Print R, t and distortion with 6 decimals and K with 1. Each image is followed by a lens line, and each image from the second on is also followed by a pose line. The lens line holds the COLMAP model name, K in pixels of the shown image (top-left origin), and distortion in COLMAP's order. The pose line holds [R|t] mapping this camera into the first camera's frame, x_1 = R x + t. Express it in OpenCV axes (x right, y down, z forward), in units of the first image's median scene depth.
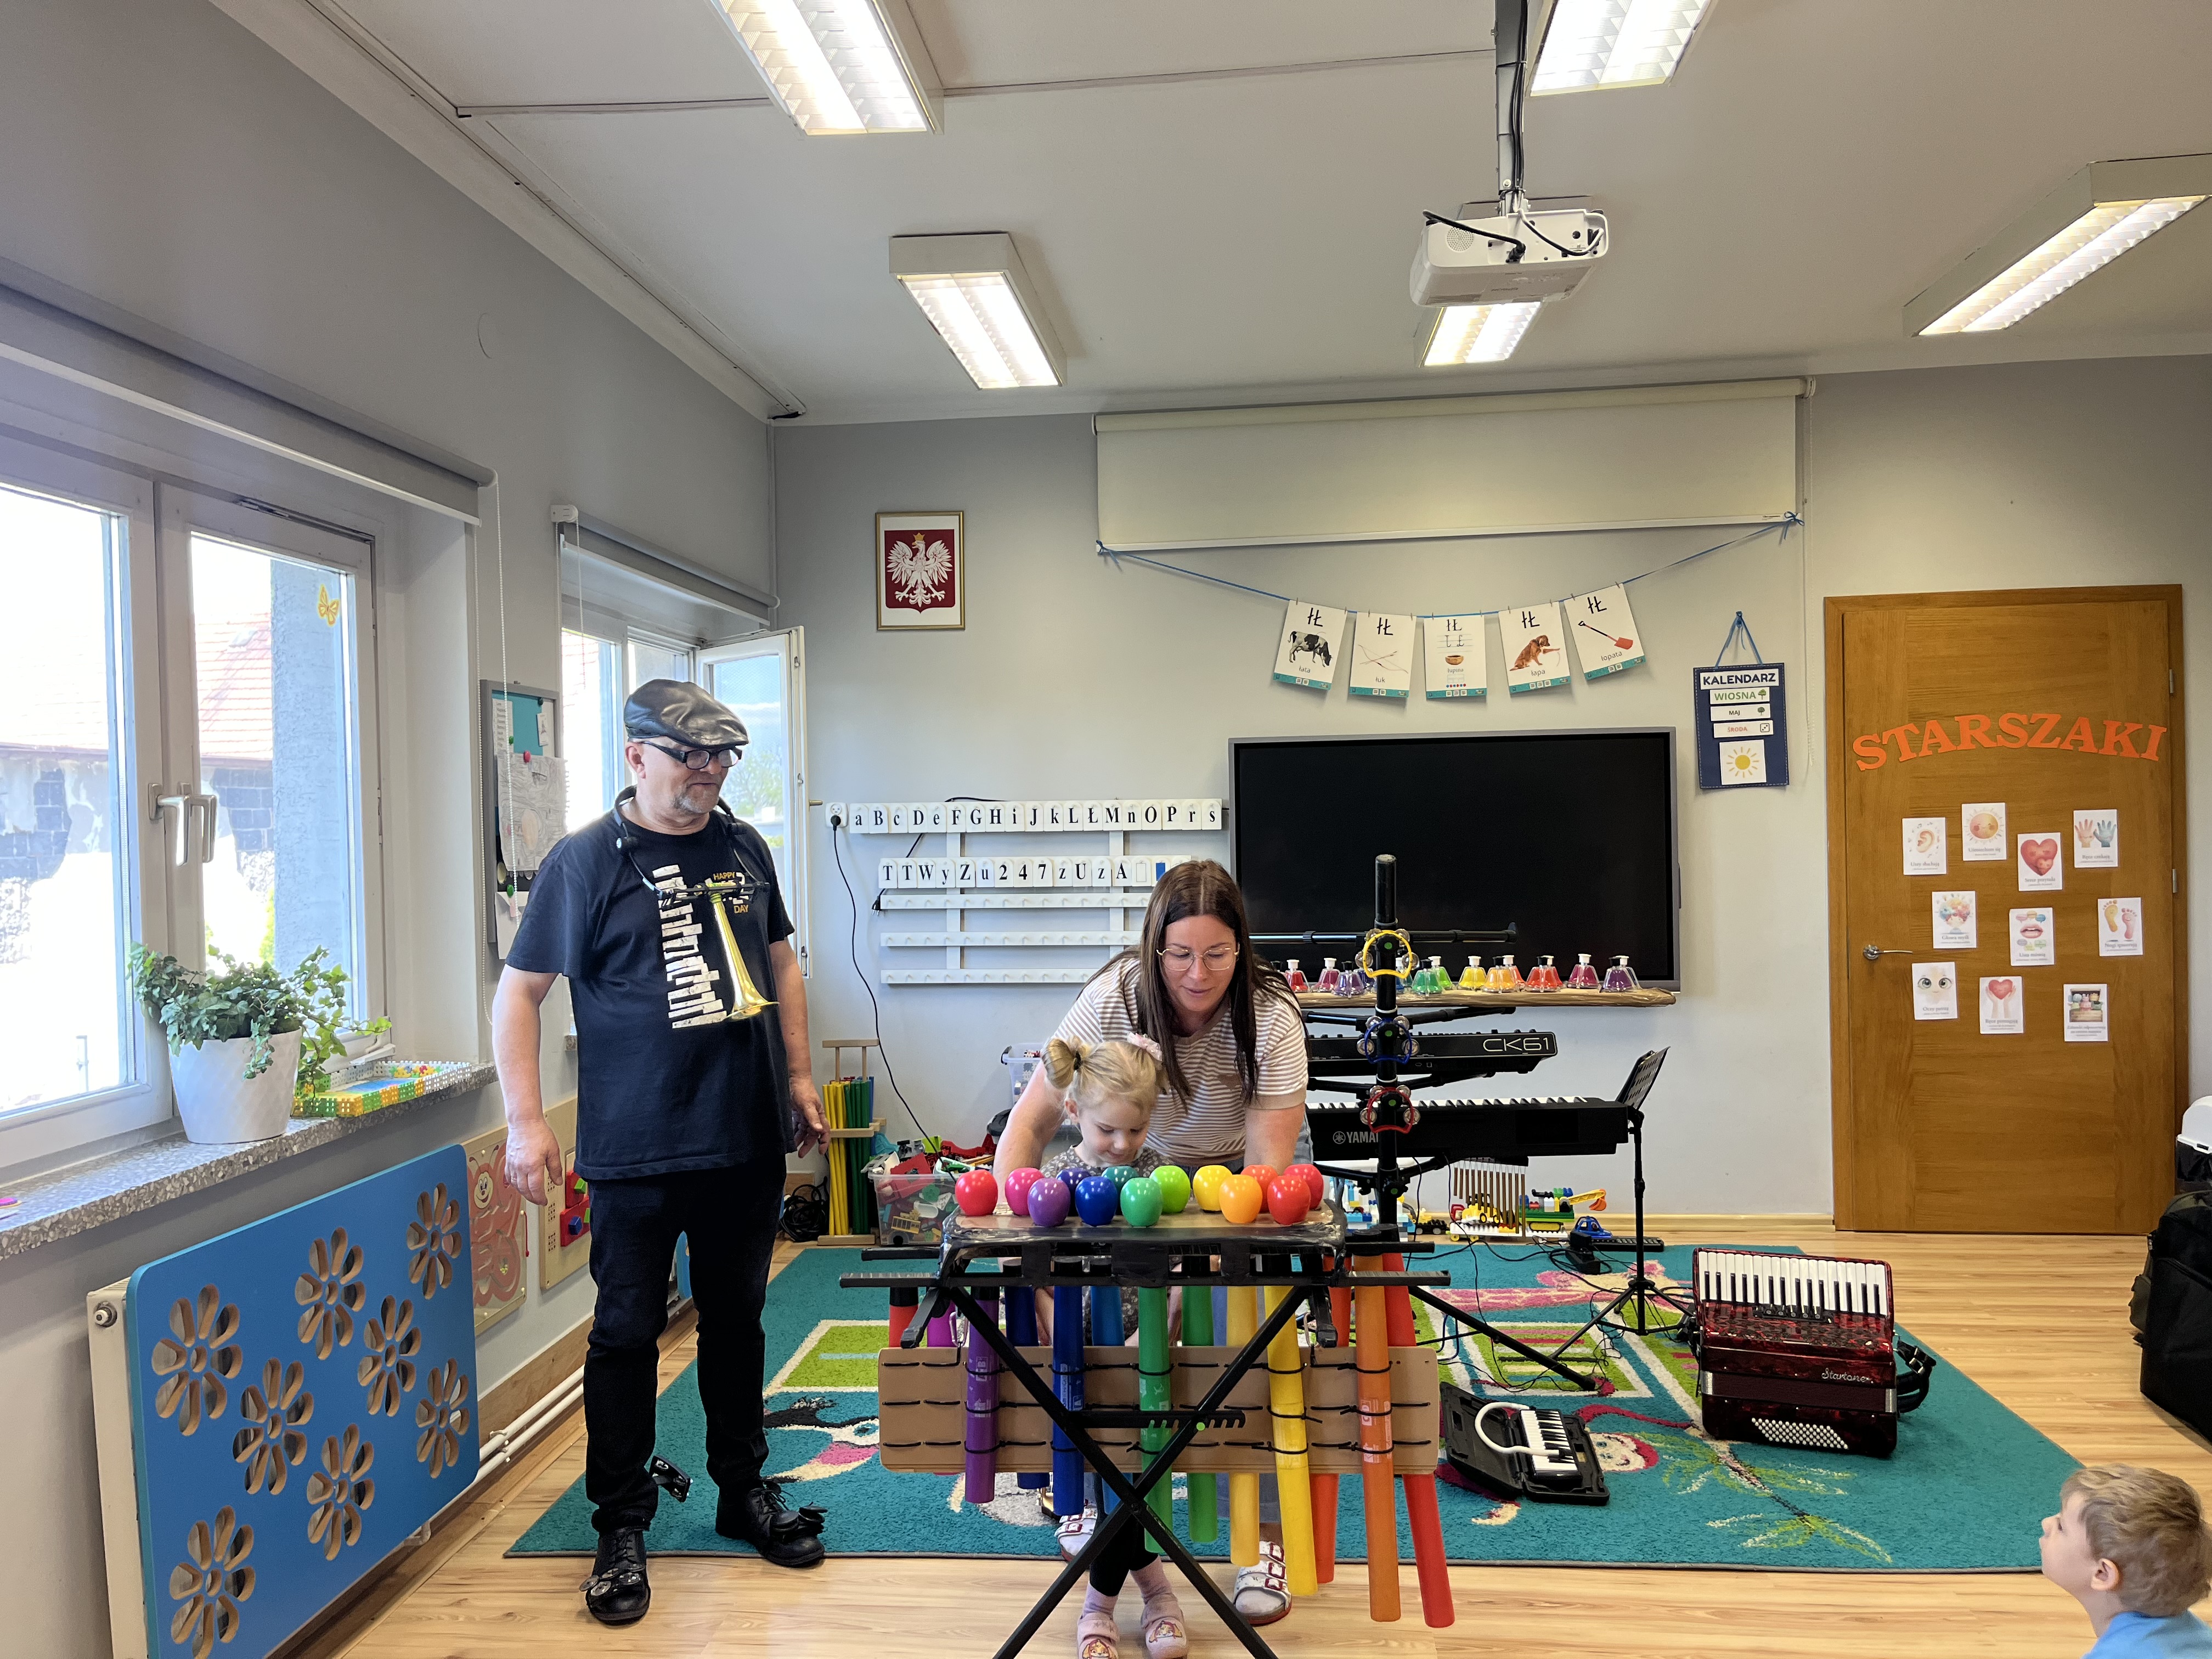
lens RADIAL K [[1694.8, 0, 1079.4], [0, 1694.8, 836.1], [0, 0, 1]] dist [0.063461, -0.085317]
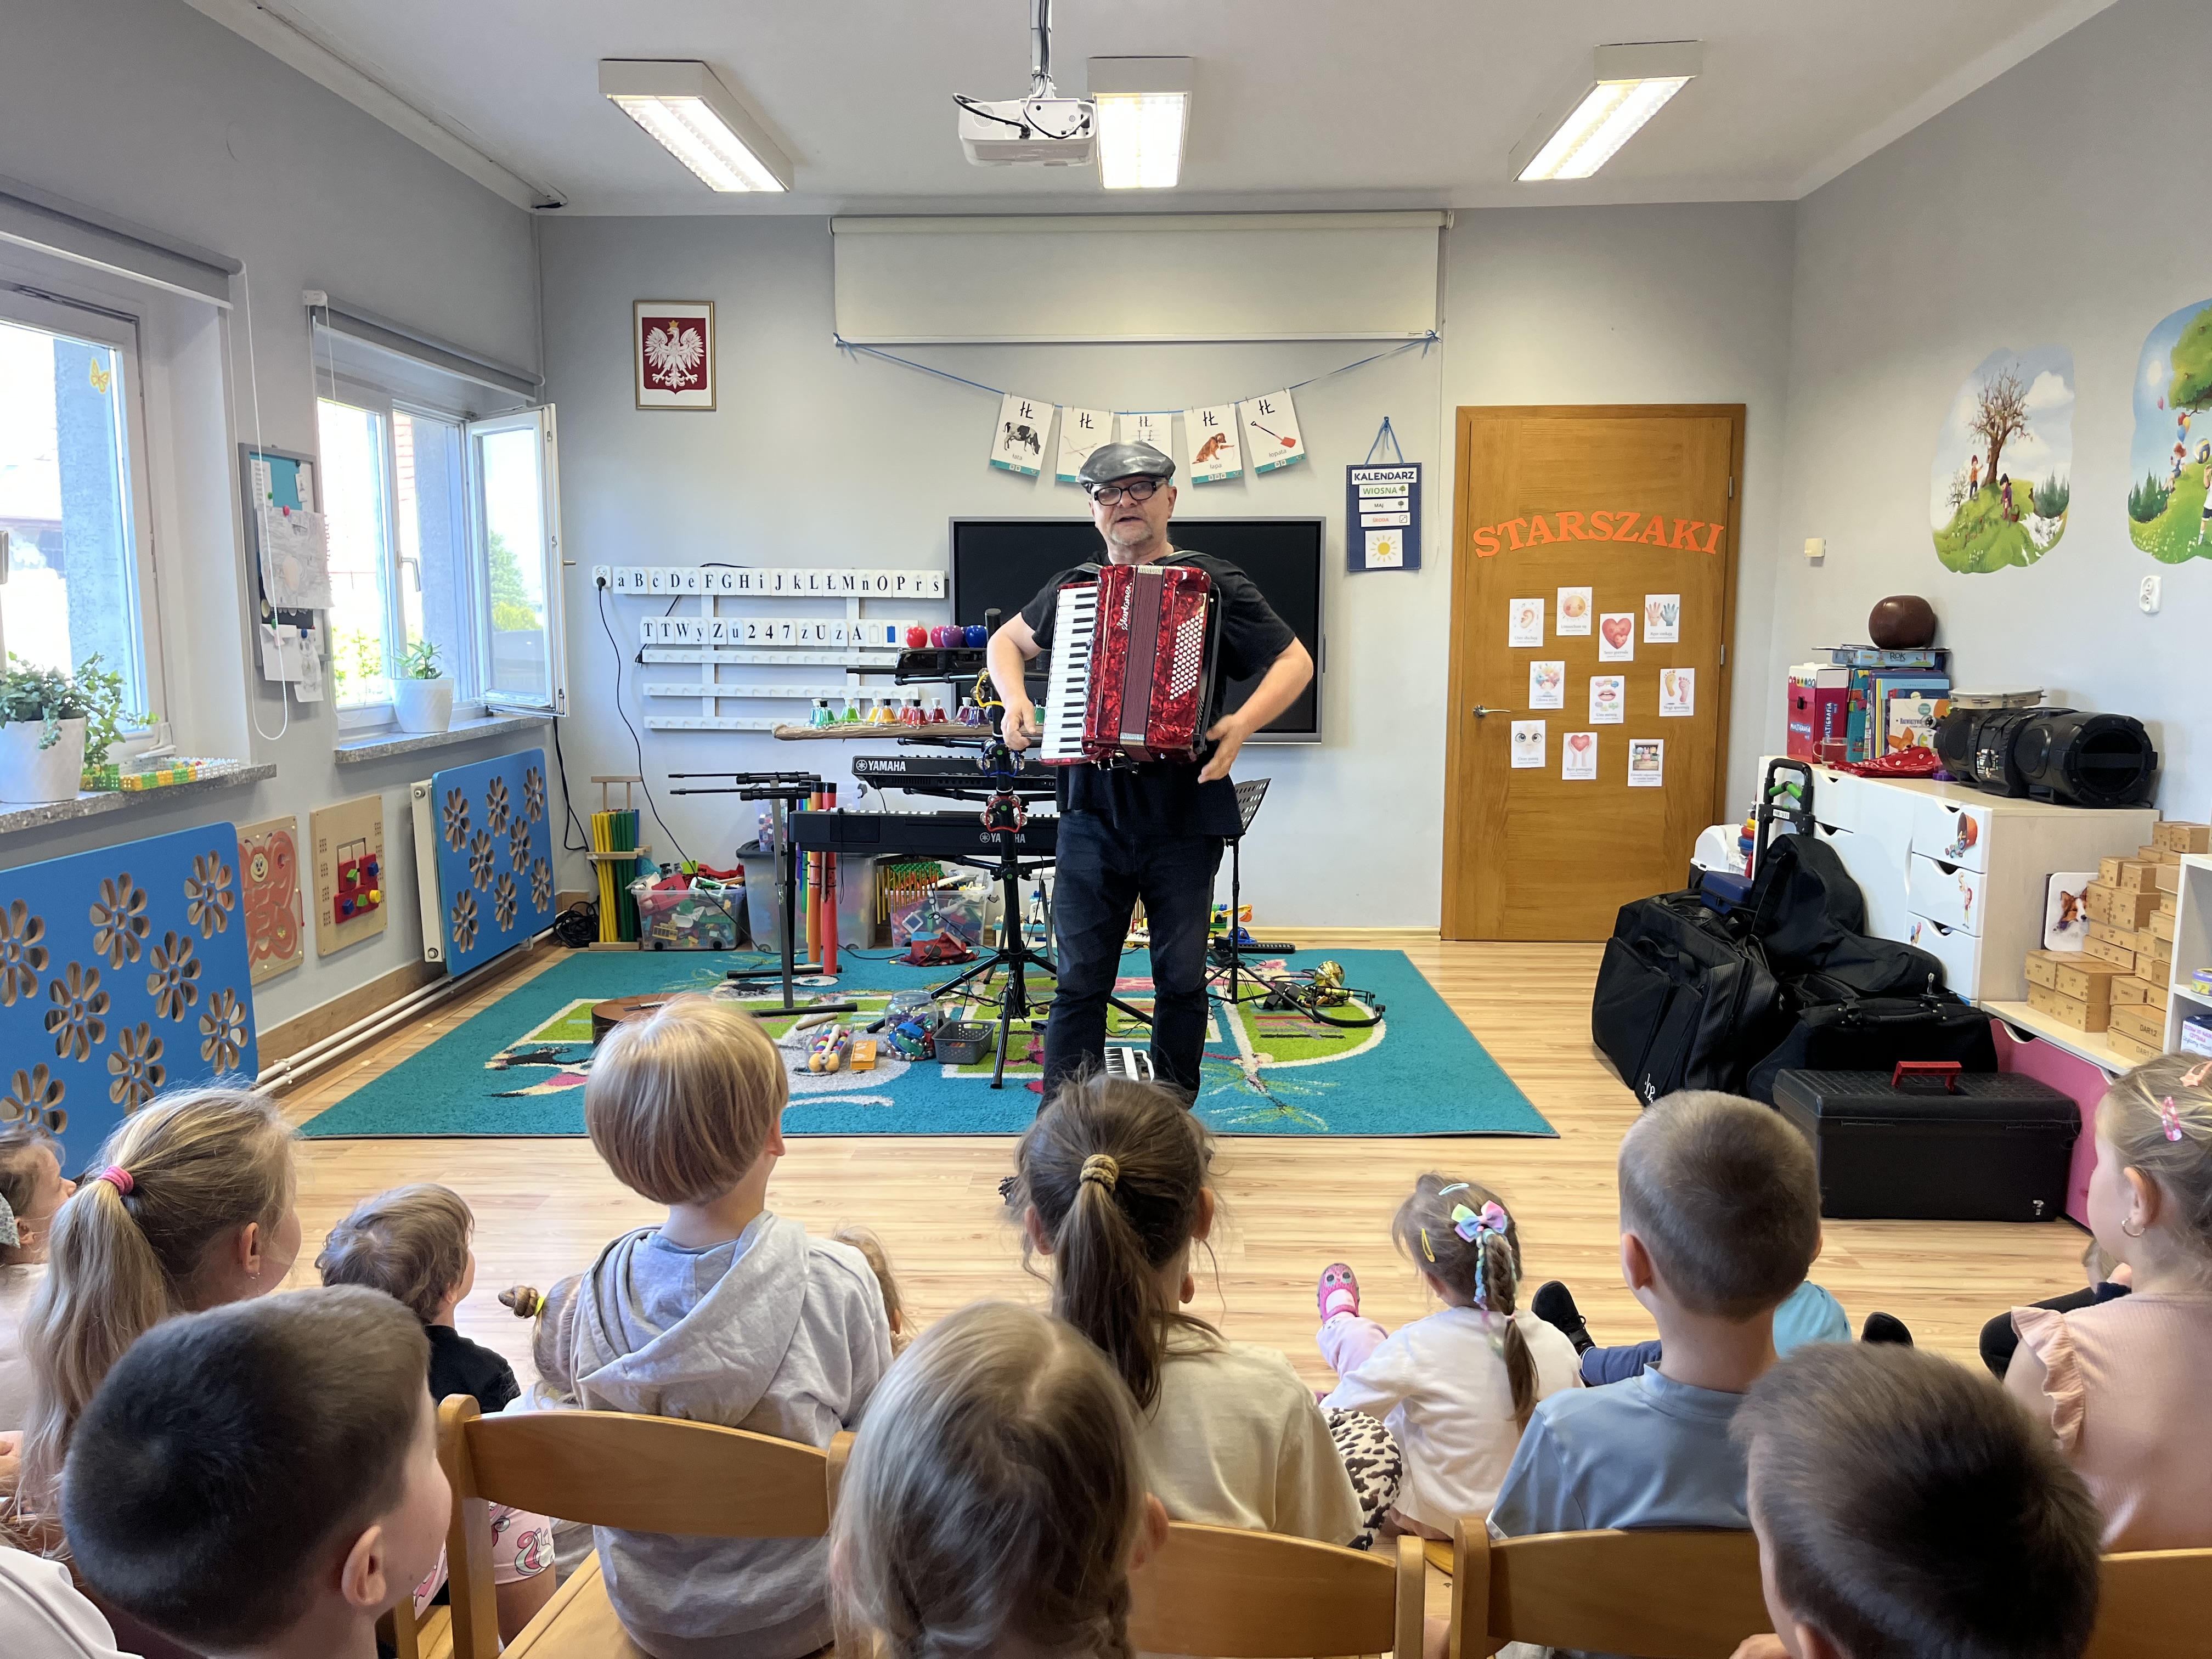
lens RADIAL K [[1712.5, 0, 1105.1], [0, 1712.5, 844.6], [0, 0, 1]] dist [0.046738, -0.055333]
pose [[0.996954, 0.010173, 0.077332, 0.109737], [-0.019668, 0.992208, 0.123033, 0.017818], [-0.075477, -0.124179, 0.989385, -0.184774]]
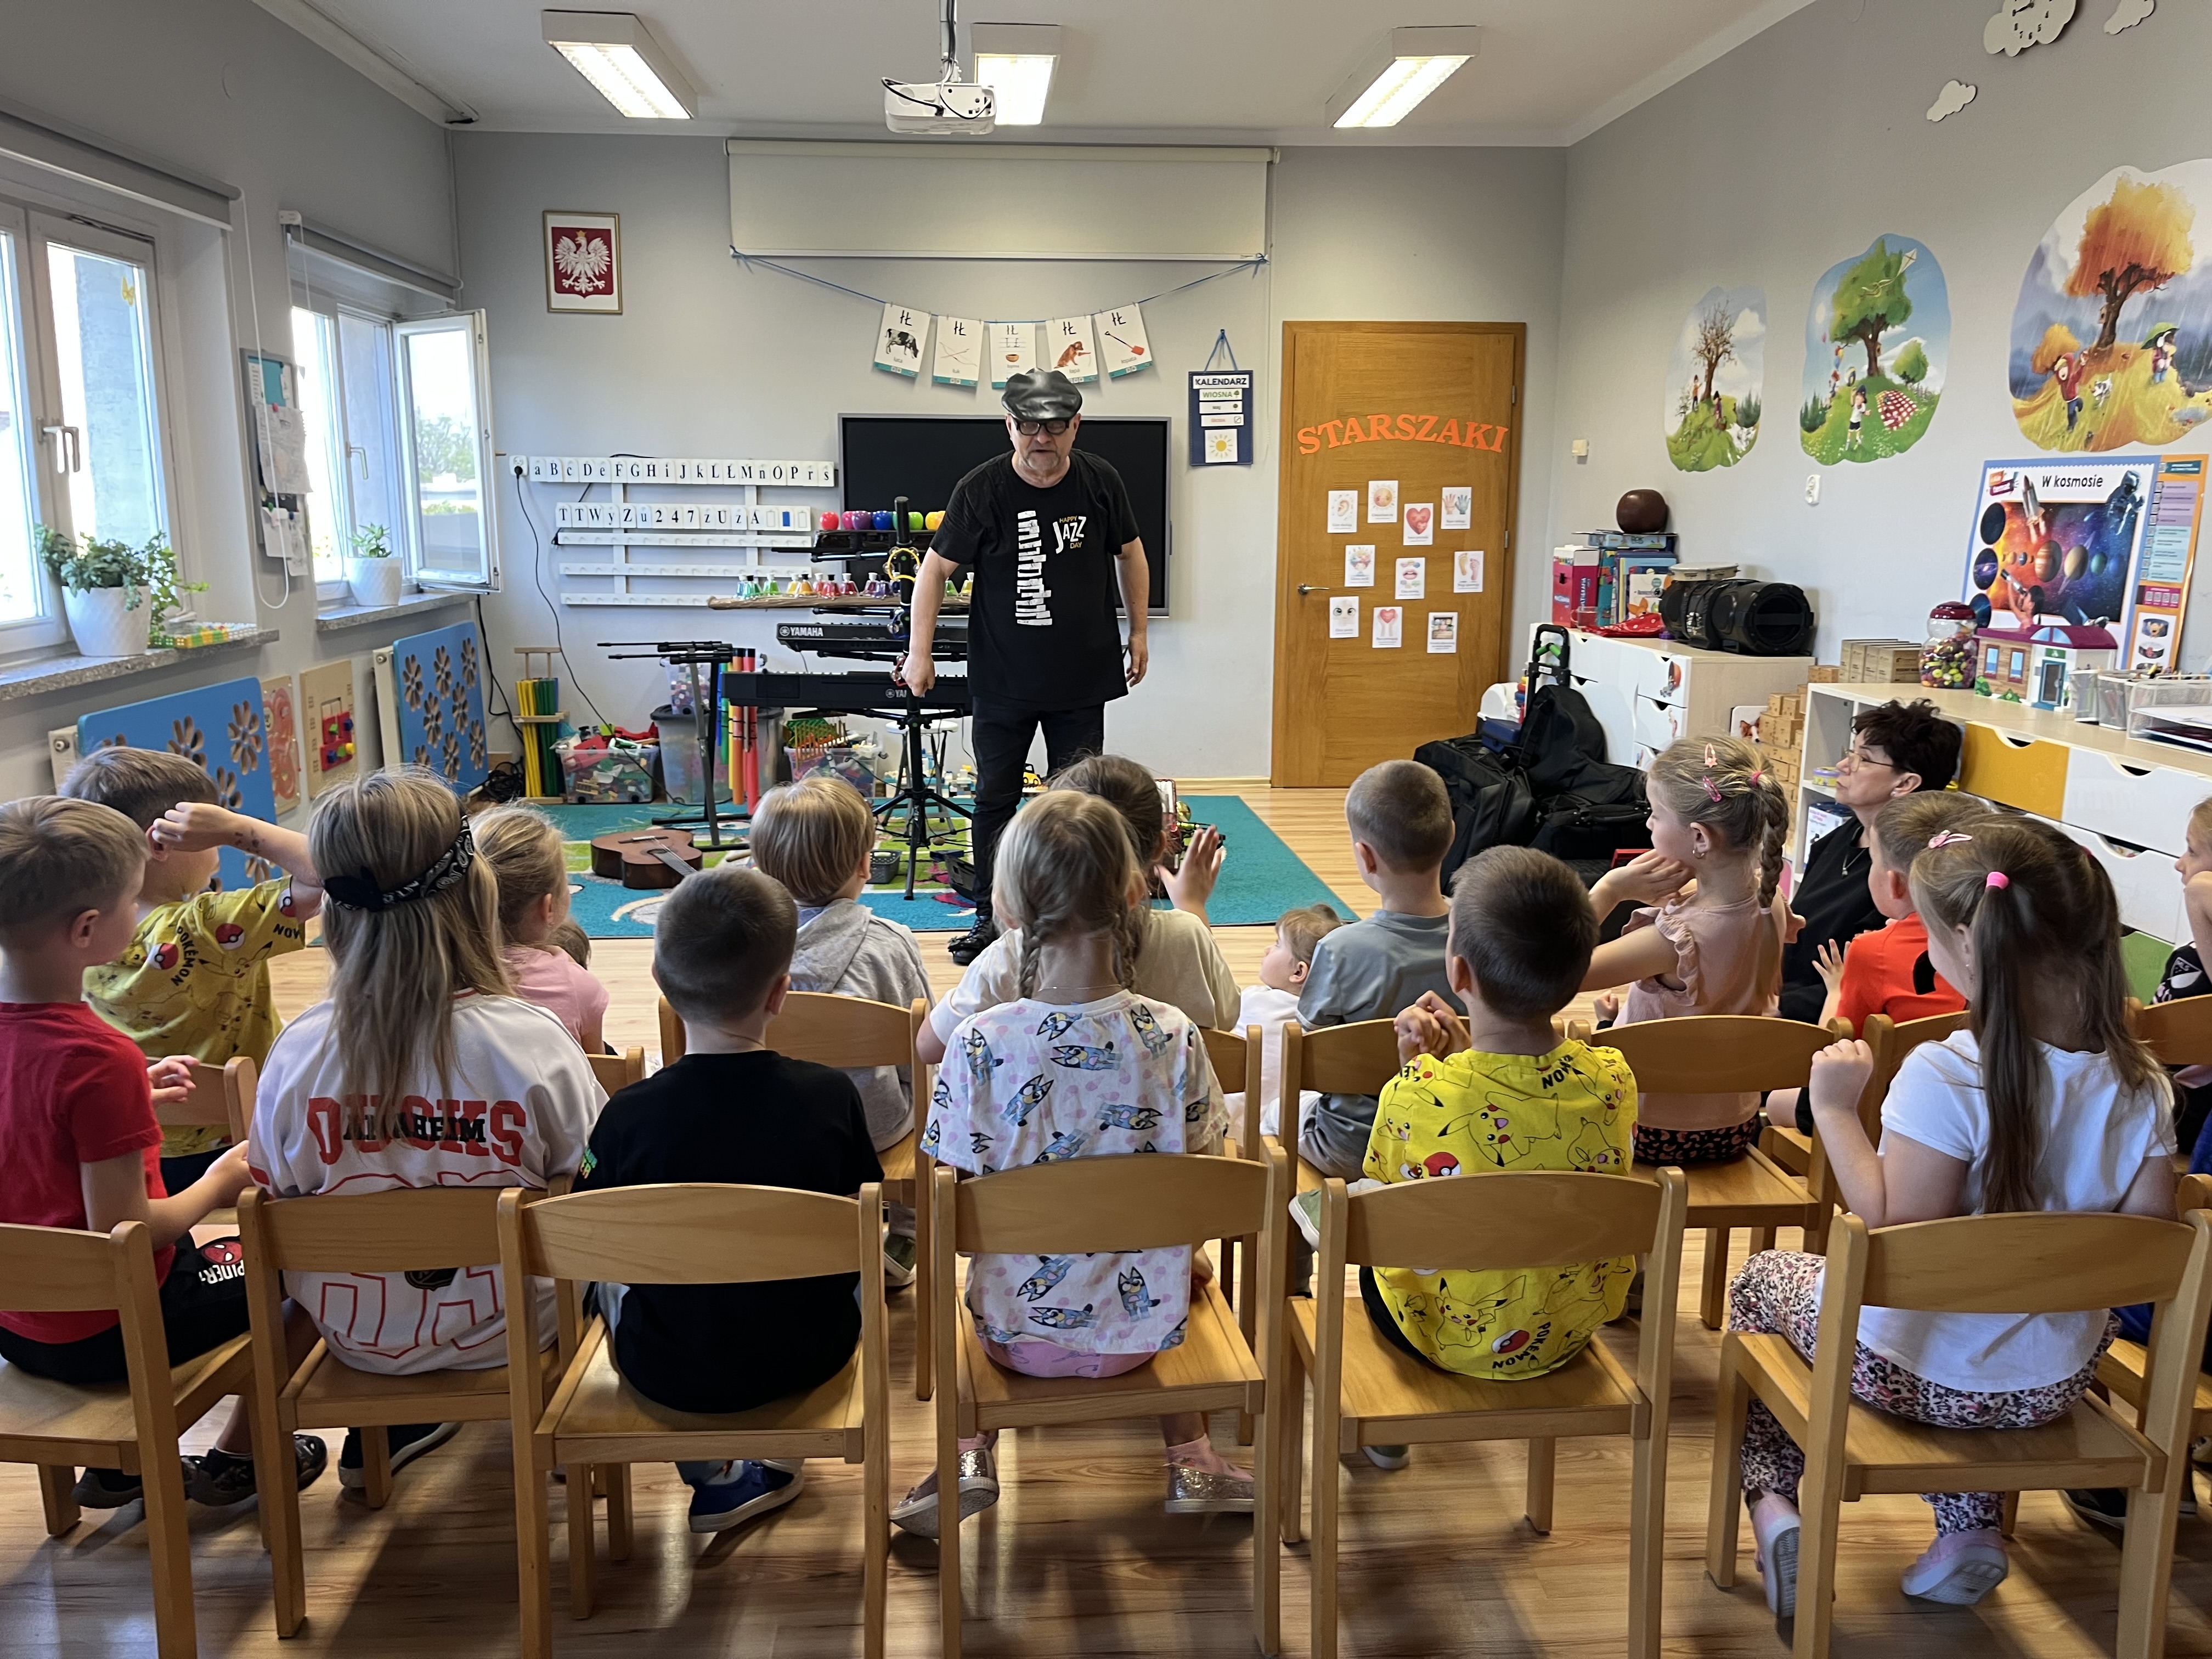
lens RADIAL K [[1720.1, 0, 1109.4], [0, 1720.1, 833.4], [0, 0, 1]] dist [0.046881, -0.078450]
pose [[0.984238, -0.009172, 0.176612, 0.059111], [-0.022352, 0.984194, 0.175675, 0.021626], [-0.175432, -0.176854, 0.968476, -0.366447]]
